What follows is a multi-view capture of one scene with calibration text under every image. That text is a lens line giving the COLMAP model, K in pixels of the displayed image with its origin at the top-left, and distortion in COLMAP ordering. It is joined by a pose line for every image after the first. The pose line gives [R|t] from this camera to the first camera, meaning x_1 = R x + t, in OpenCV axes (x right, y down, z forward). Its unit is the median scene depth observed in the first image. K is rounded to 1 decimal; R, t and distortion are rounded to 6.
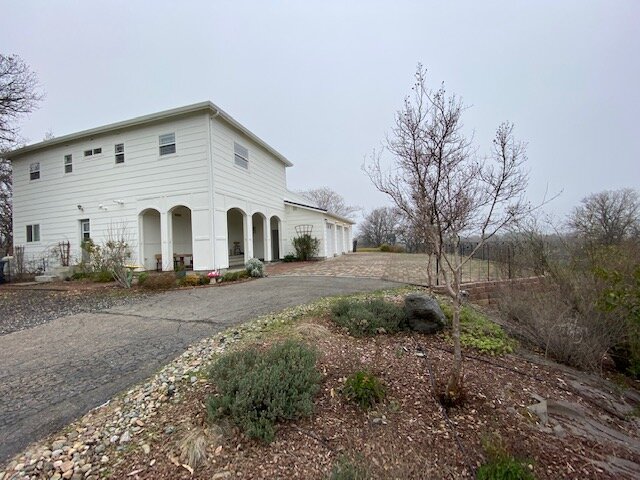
lens RADIAL K [[258.5, 0, 319.7], [0, 258.5, 241.3], [0, 0, 1]] dist [-0.009699, -0.003141]
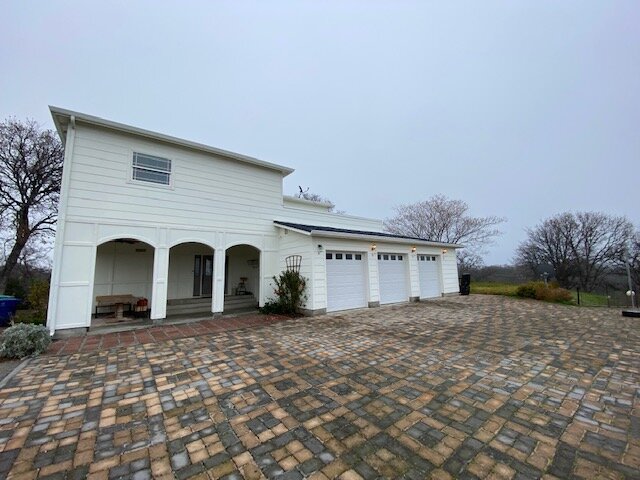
lens RADIAL K [[258.5, 0, 319.8], [0, 258.5, 238.5], [0, 0, 1]] dist [-0.009699, -0.003141]
pose [[0.800109, -0.067608, -0.596033, 0.381541], [0.001453, 0.993844, -0.110780, -0.035662], [0.599853, 0.087770, 0.795281, 0.536160]]
